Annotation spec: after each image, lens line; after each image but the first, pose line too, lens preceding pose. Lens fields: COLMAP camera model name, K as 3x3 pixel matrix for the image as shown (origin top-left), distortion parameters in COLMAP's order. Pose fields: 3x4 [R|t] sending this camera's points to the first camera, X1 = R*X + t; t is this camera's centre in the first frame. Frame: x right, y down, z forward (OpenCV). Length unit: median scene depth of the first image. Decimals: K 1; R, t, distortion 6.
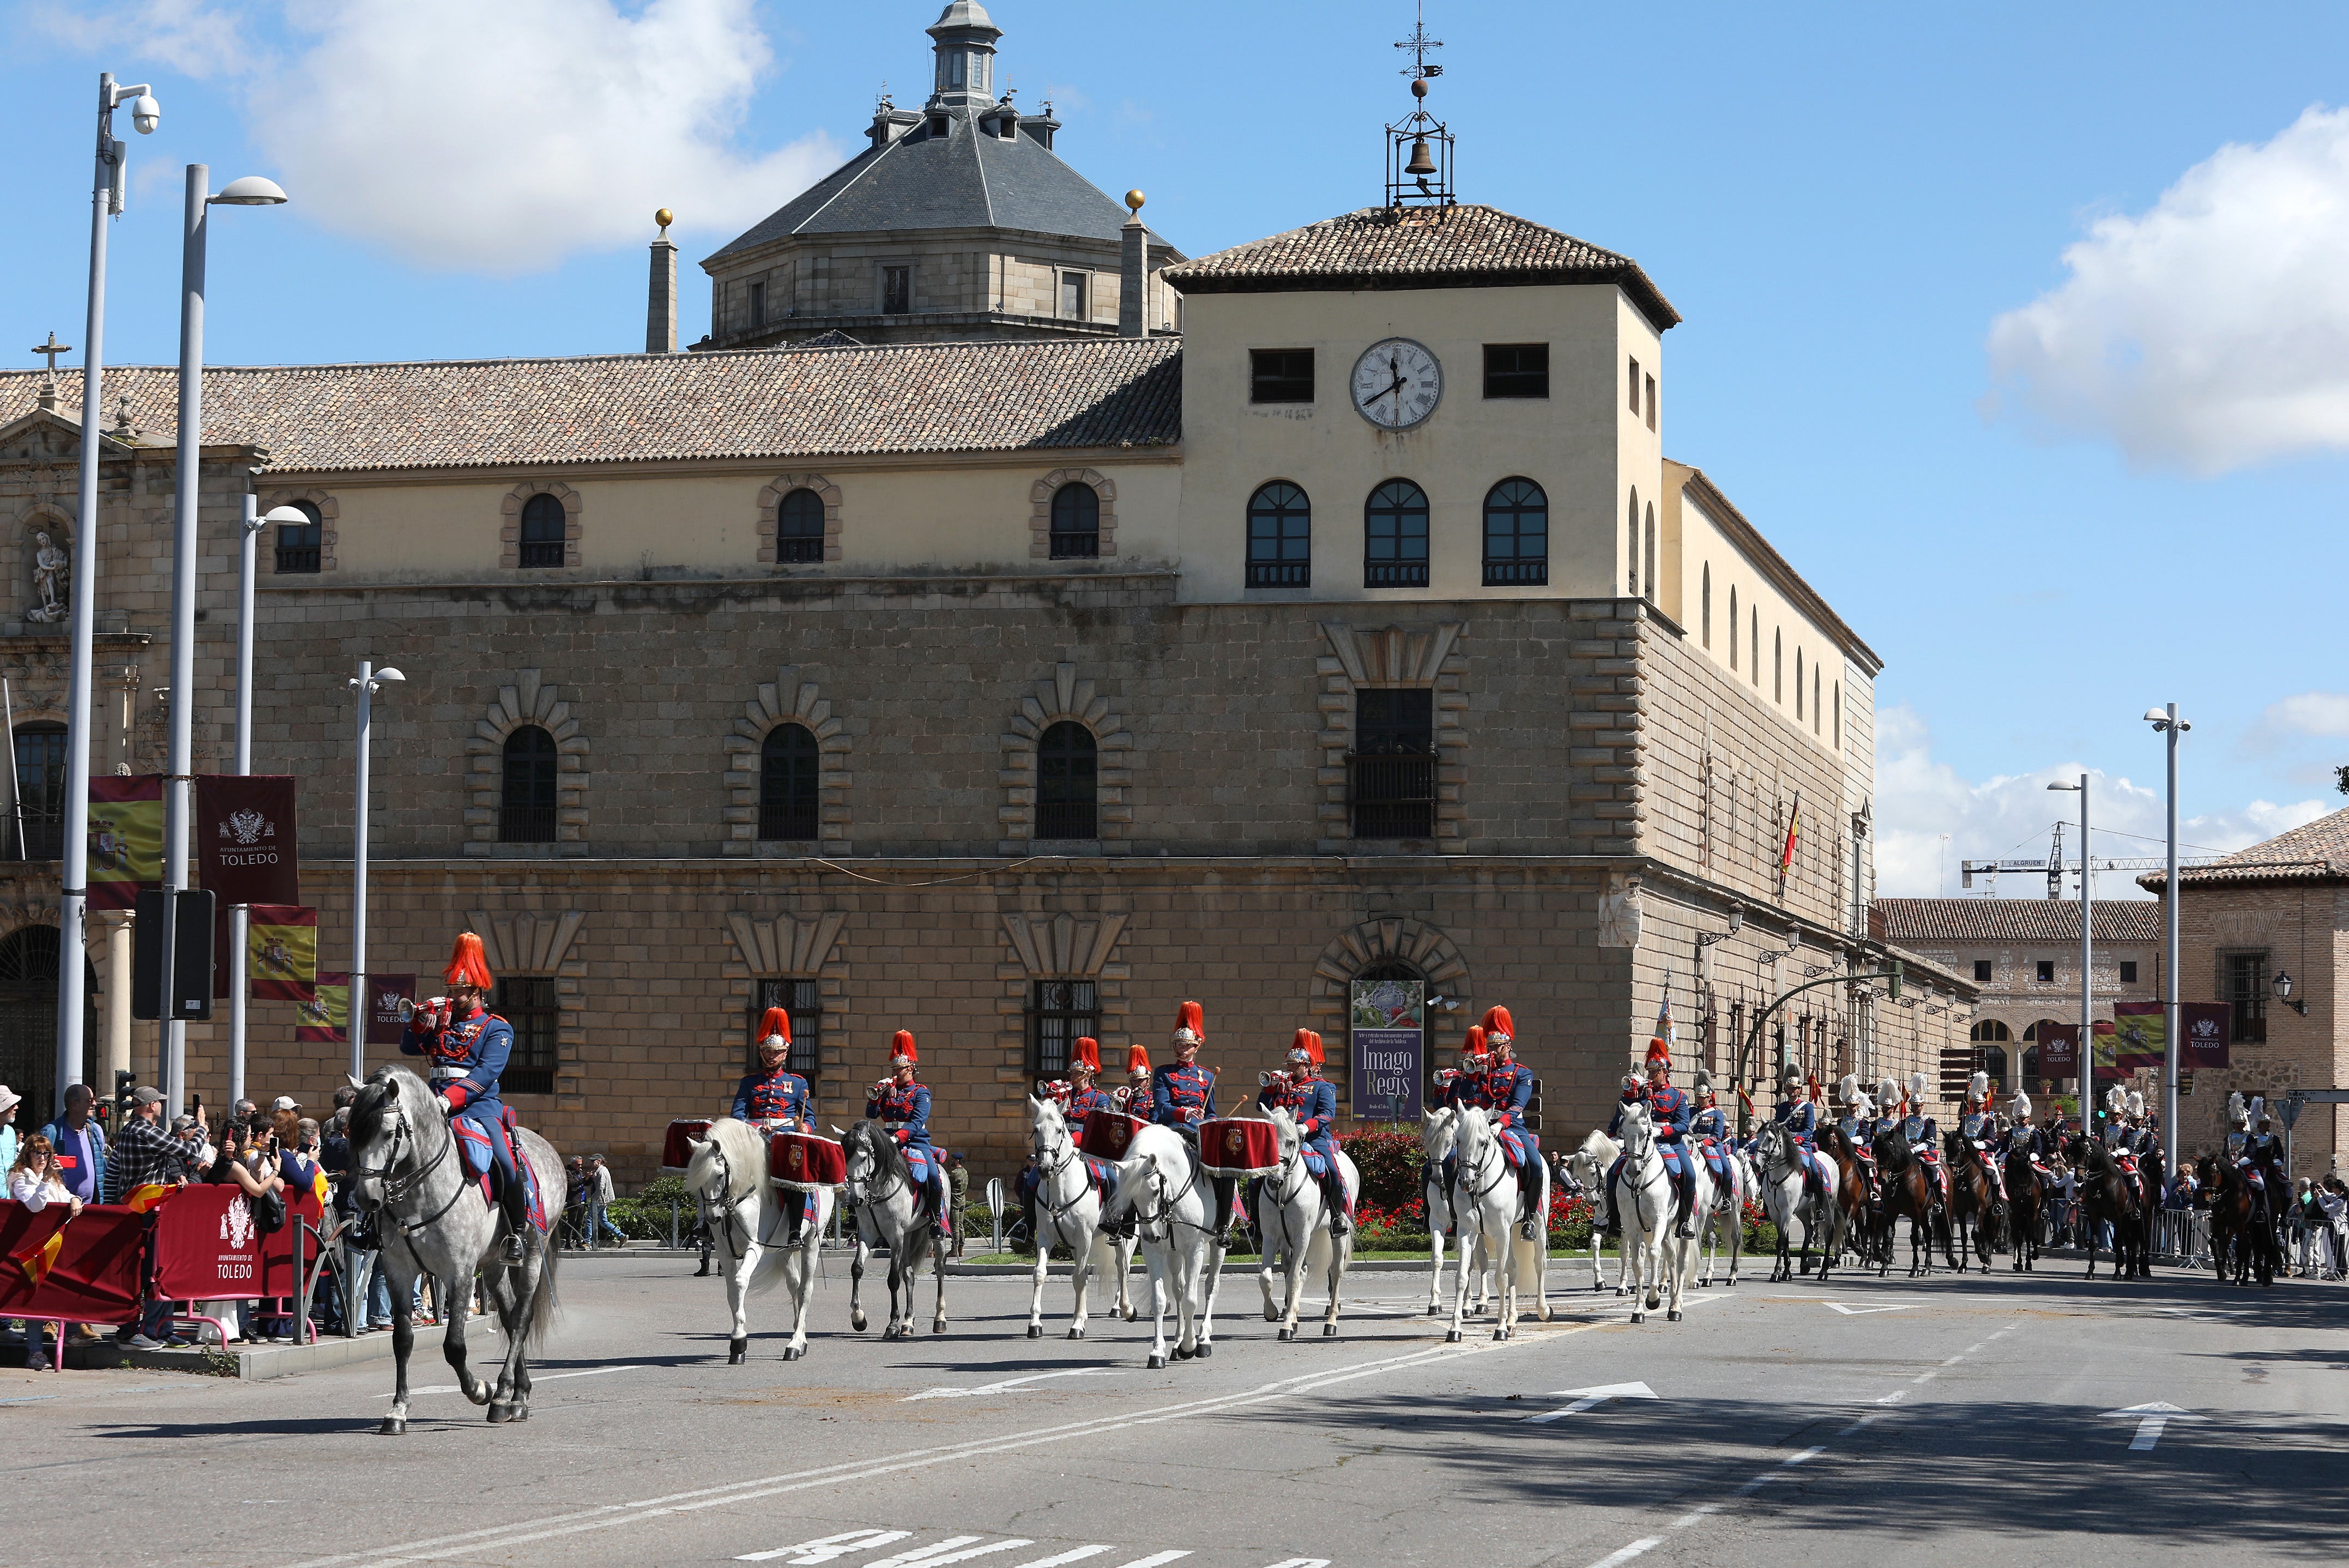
lens RADIAL K [[4676.3, 0, 1175.0], [0, 4676.3, 831.2], [0, 0, 1]] dist [-0.307116, 0.232155]
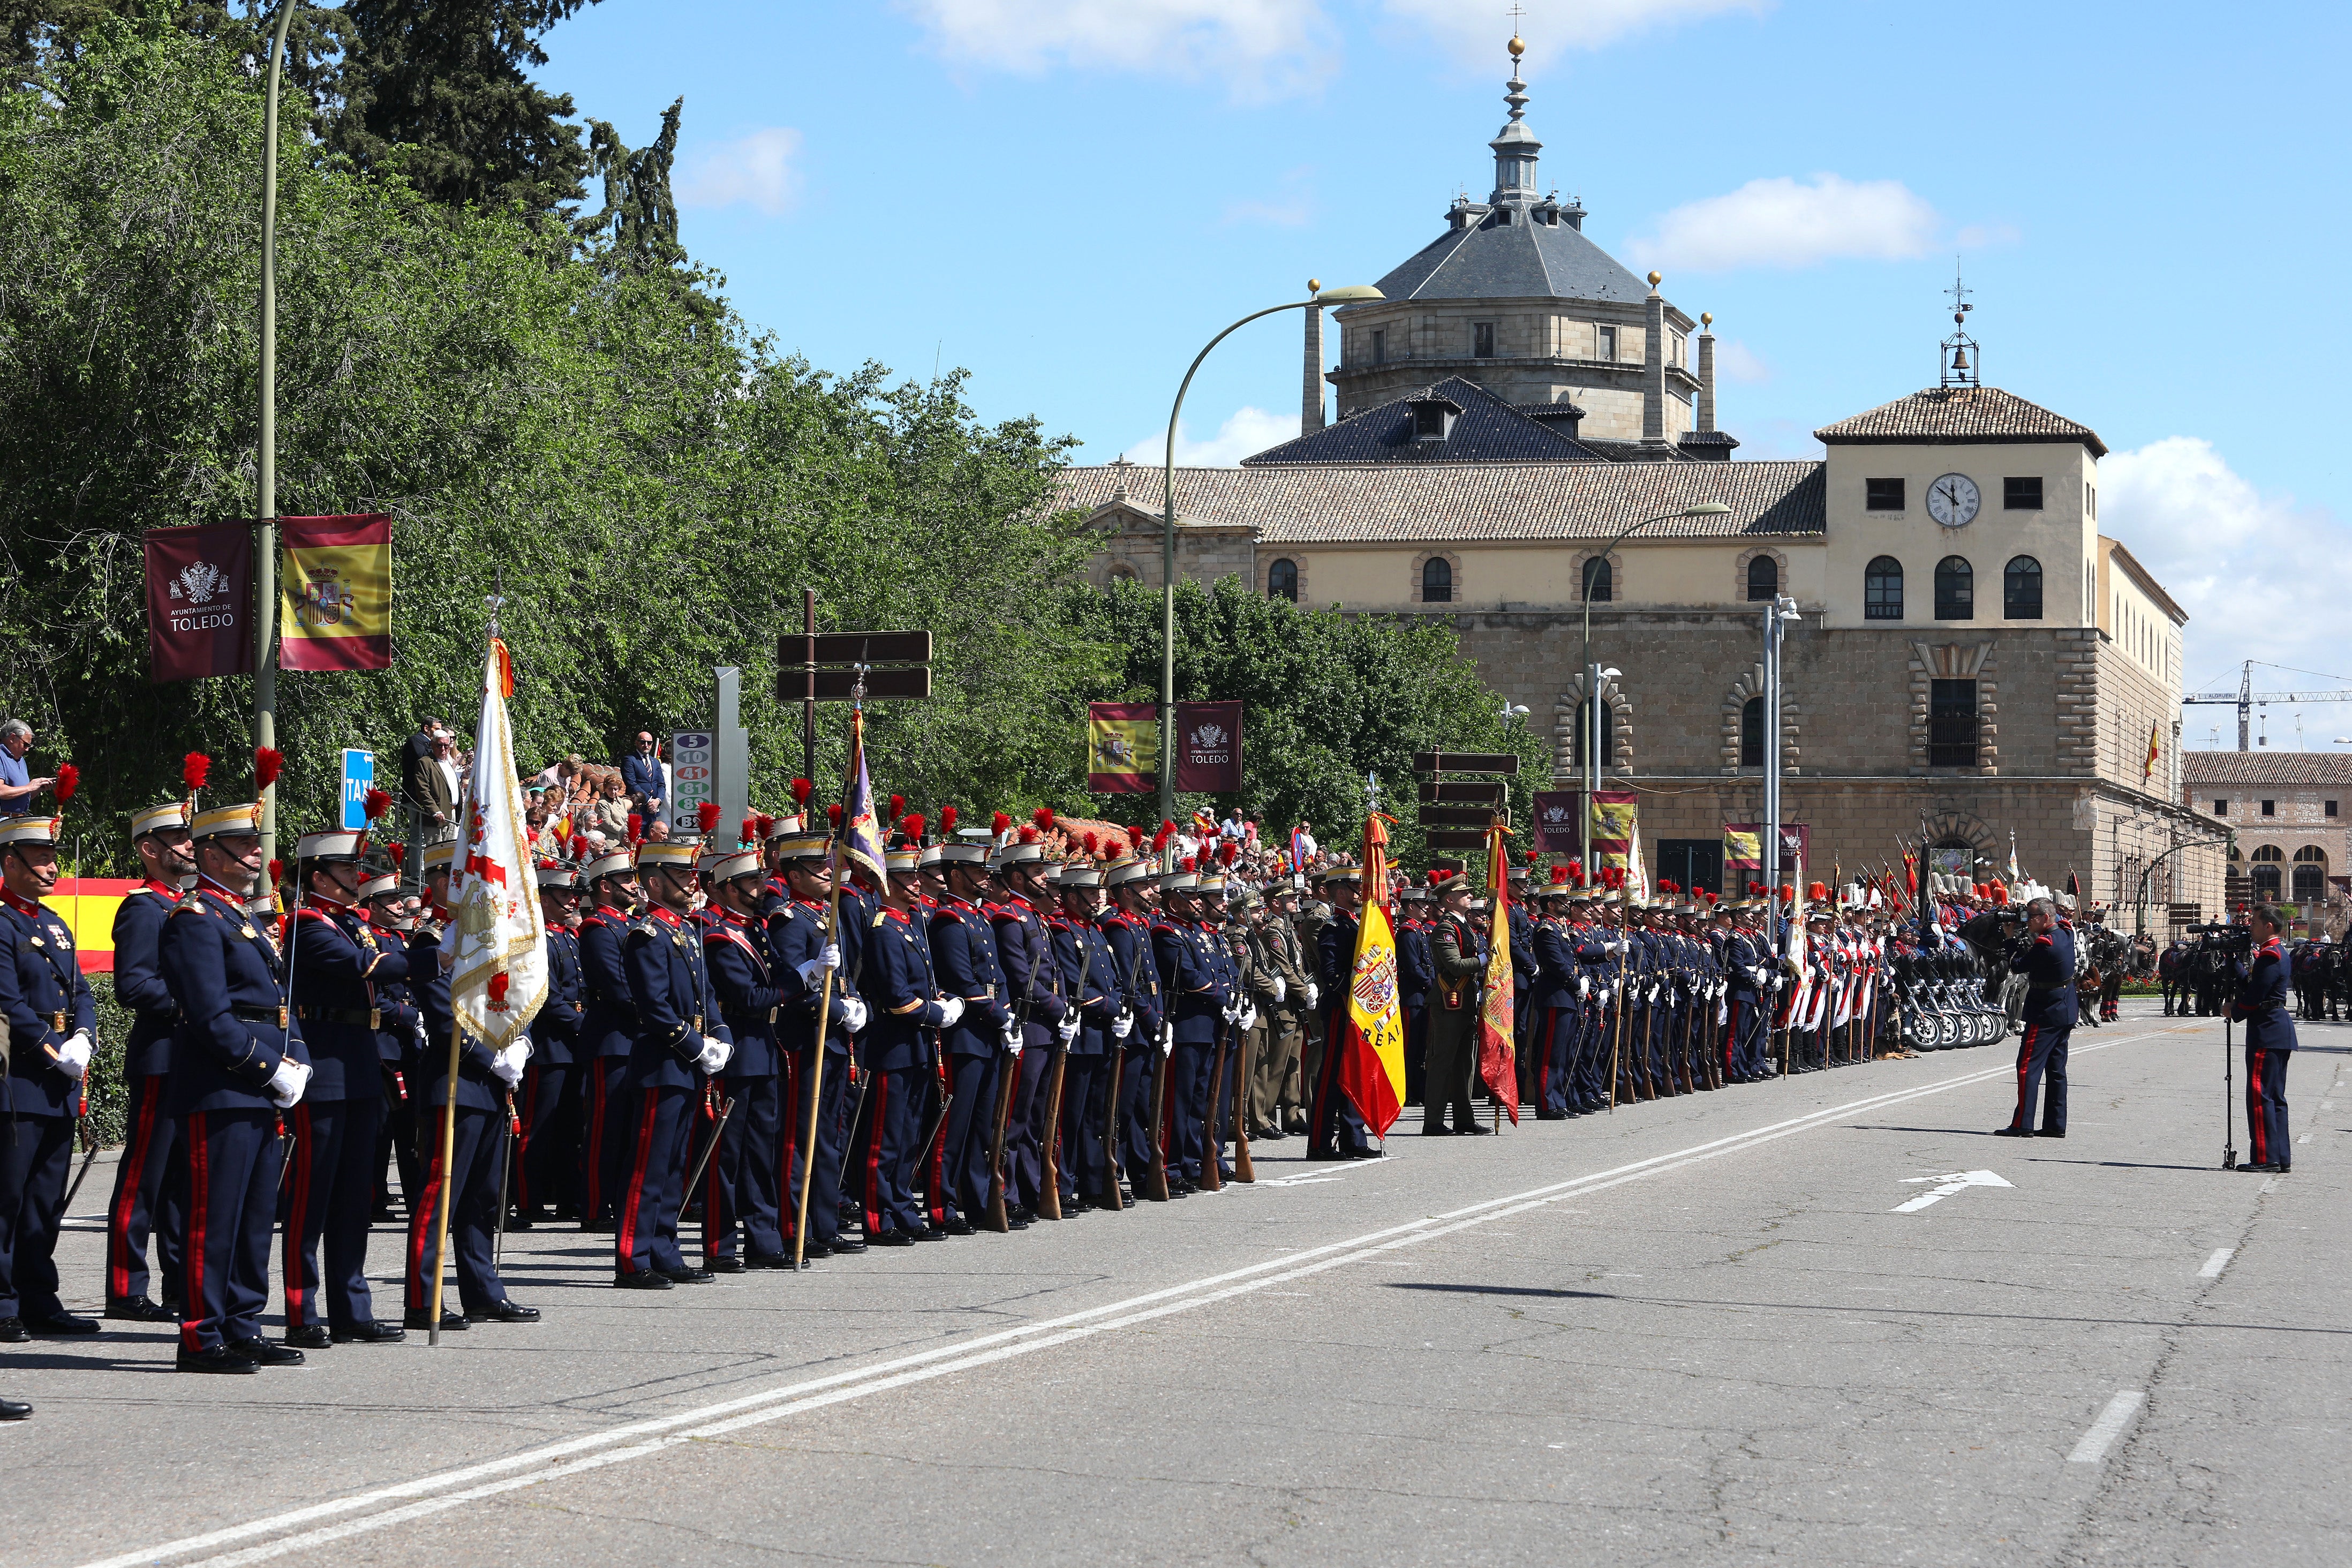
lens RADIAL K [[4682.9, 0, 1176.5], [0, 4682.9, 831.3], [0, 0, 1]] dist [-0.307116, 0.232155]
pose [[0.999561, -0.002805, -0.029499, -0.183002], [0.004136, 0.998972, 0.045144, -0.051285], [0.029342, -0.045246, 0.998545, -0.696007]]
